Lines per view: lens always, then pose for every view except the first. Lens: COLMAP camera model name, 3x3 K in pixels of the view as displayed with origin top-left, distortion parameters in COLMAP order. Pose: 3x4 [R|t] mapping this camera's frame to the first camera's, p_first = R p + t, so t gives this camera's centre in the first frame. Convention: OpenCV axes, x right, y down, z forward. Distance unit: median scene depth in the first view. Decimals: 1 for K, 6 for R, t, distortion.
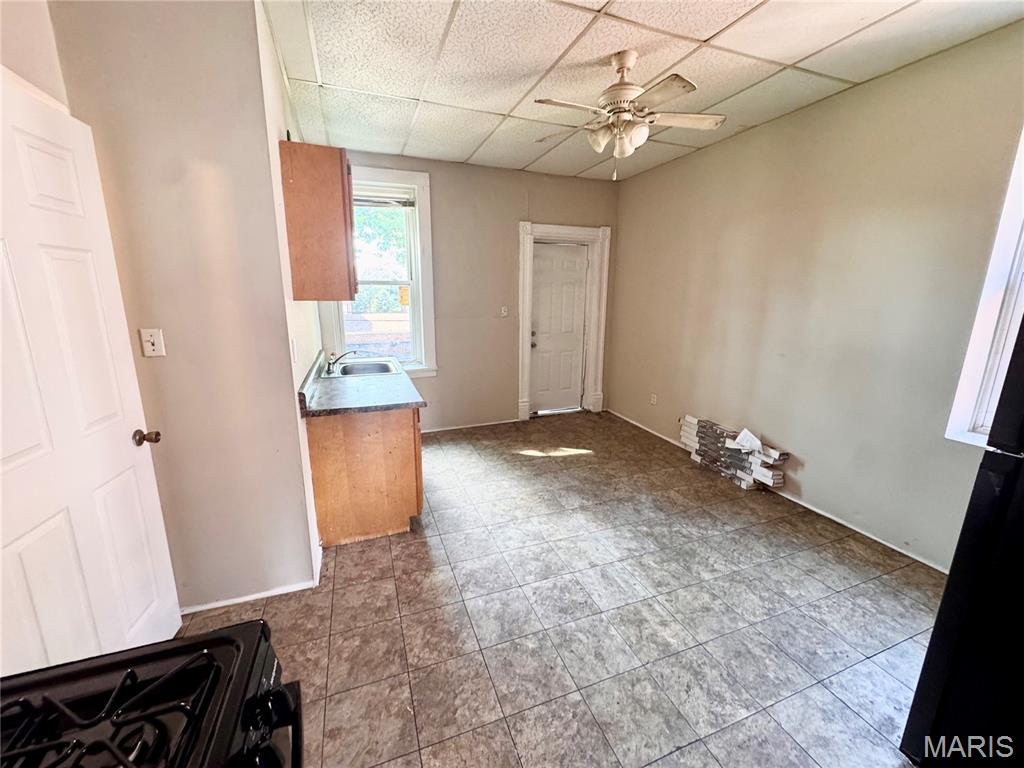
lens RADIAL K [[408.0, 0, 511.4], [0, 408.0, 383.8], [0, 0, 1]] dist [-0.001891, -0.000091]
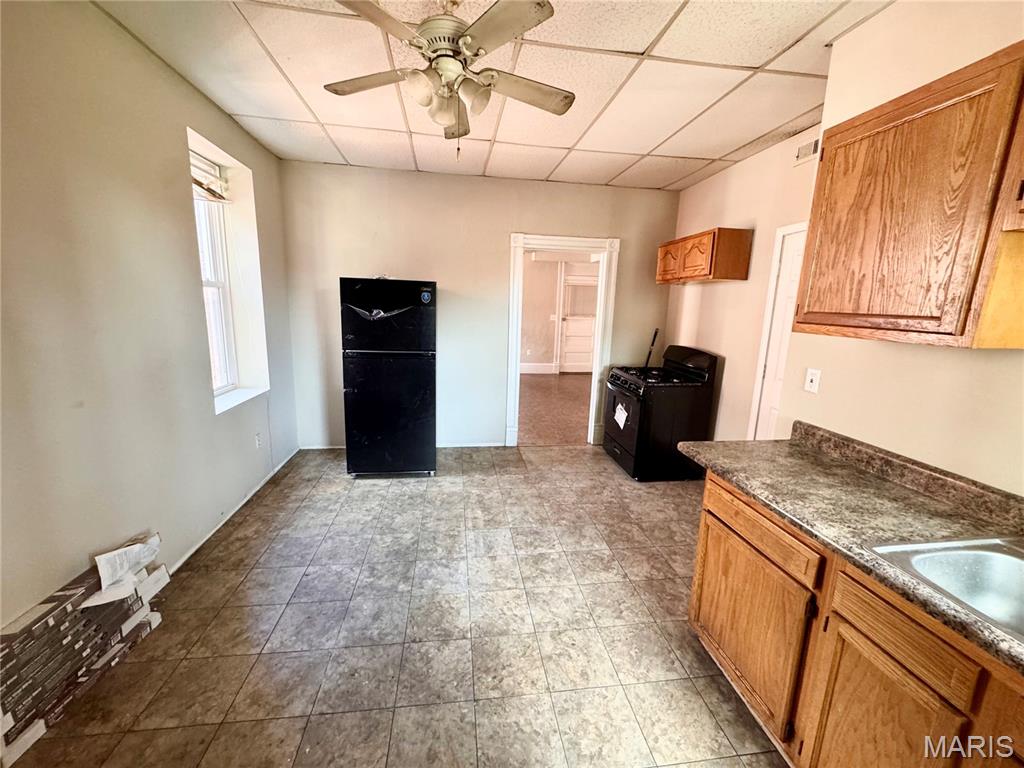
lens RADIAL K [[408.0, 0, 511.4], [0, 408.0, 383.8], [0, 0, 1]] dist [-0.001891, -0.000091]
pose [[-0.974359, -0.079679, 0.210420, -0.039356], [0.011070, 0.917088, 0.398531, -0.428608], [-0.224728, 0.390641, -0.892691, 1.858669]]
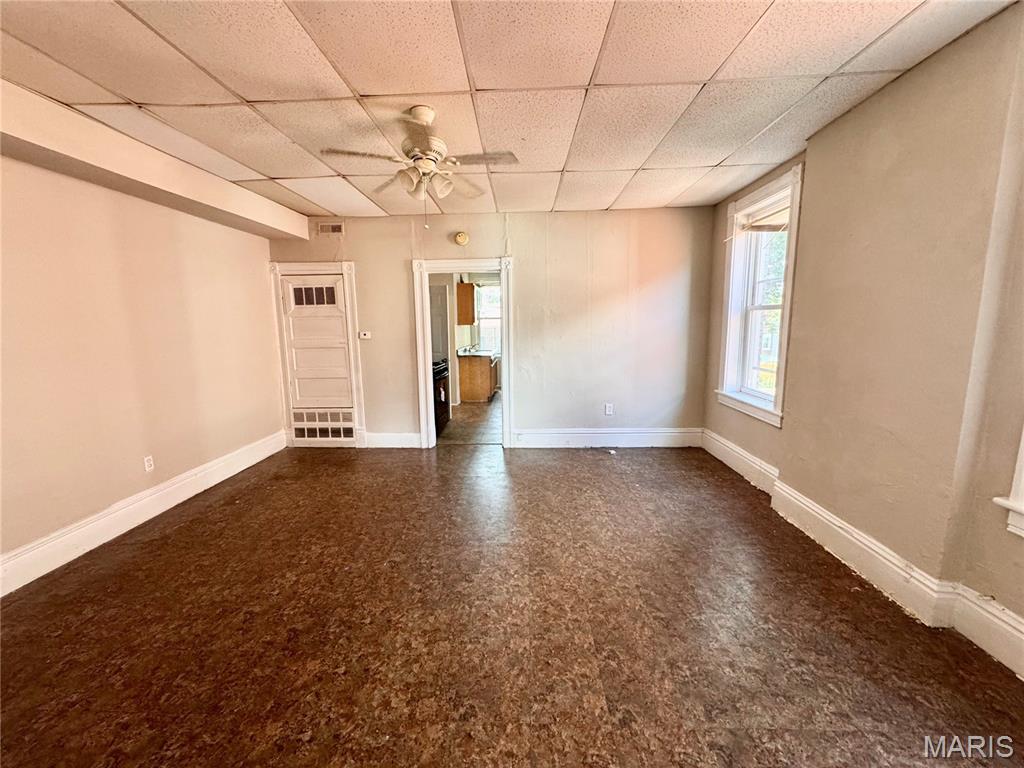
lens RADIAL K [[408.0, 0, 511.4], [0, 408.0, 383.8], [0, 0, 1]] dist [-0.001891, -0.000091]
pose [[0.918870, 0.041238, -0.392400, 1.277548], [-0.067984, 0.996196, -0.054505, 0.454593], [0.388660, 0.076760, 0.918178, -1.989295]]
